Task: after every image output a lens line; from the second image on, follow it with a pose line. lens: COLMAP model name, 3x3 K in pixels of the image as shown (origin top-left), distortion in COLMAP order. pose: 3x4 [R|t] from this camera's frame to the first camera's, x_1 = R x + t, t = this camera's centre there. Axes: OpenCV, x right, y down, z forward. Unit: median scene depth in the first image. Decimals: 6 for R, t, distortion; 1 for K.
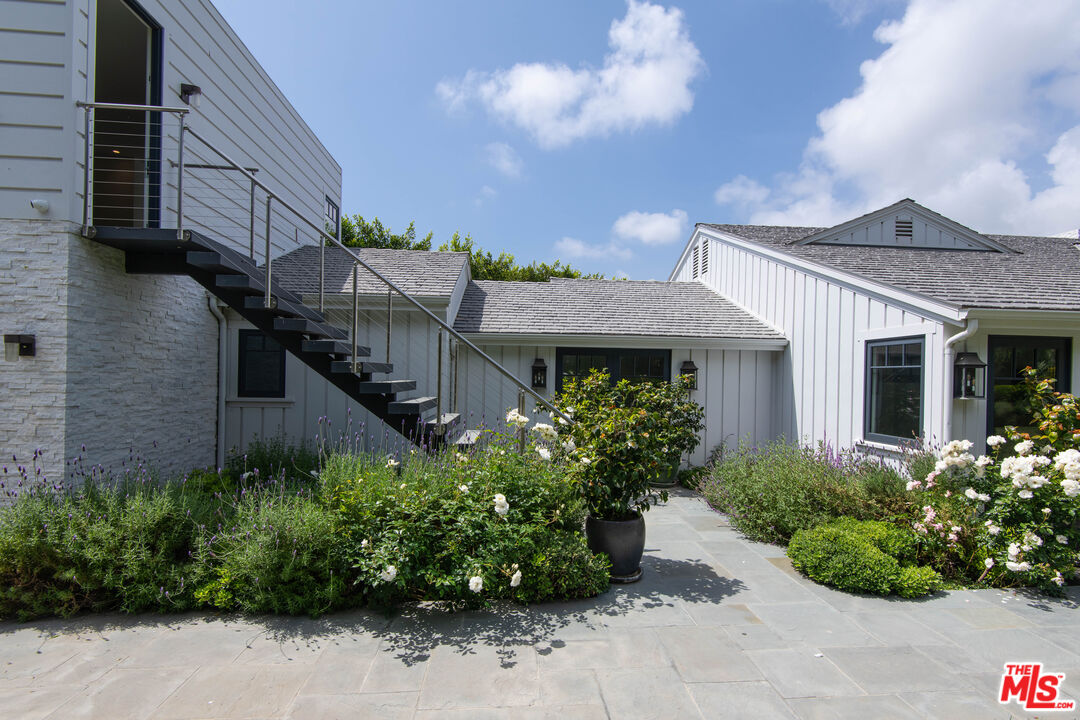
lens RADIAL K [[522.1, 0, 542.9], [0, 522.1, 374.6], [0, 0, 1]] dist [0.004657, 0.000504]
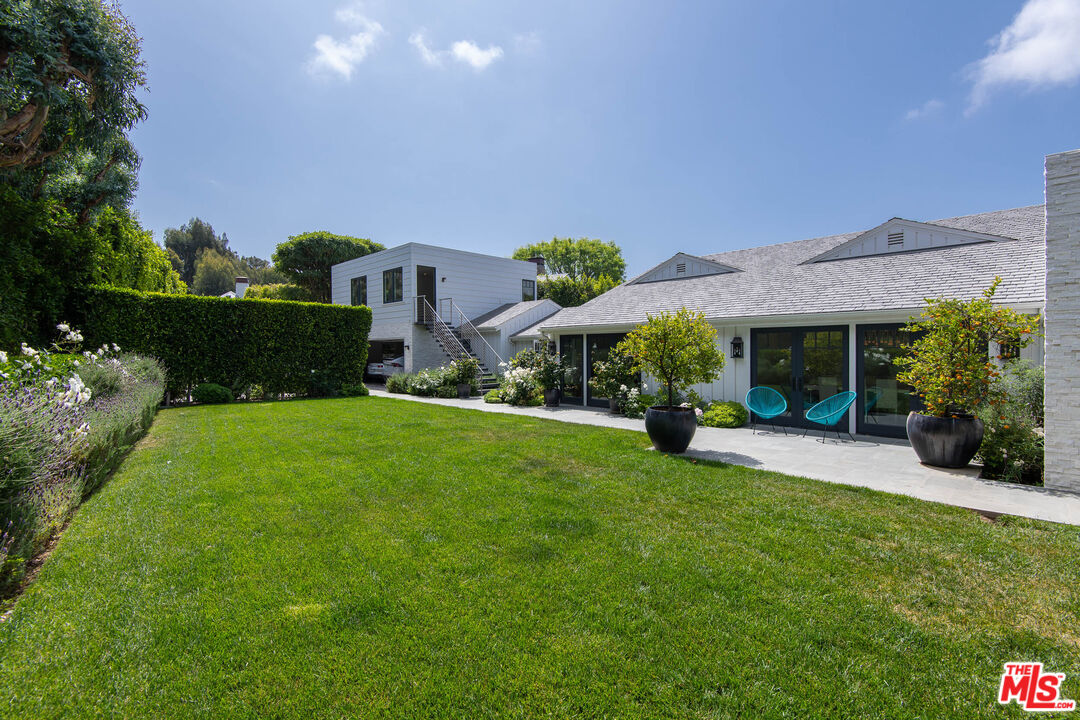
lens RADIAL K [[522.1, 0, 542.9], [0, 522.1, 374.6], [0, 0, 1]] dist [0.004657, 0.000504]
pose [[0.626817, 0.014404, -0.779033, 3.085730], [0.017848, 0.999301, 0.032838, 0.051106], [0.778962, -0.034488, 0.626122, -0.938965]]
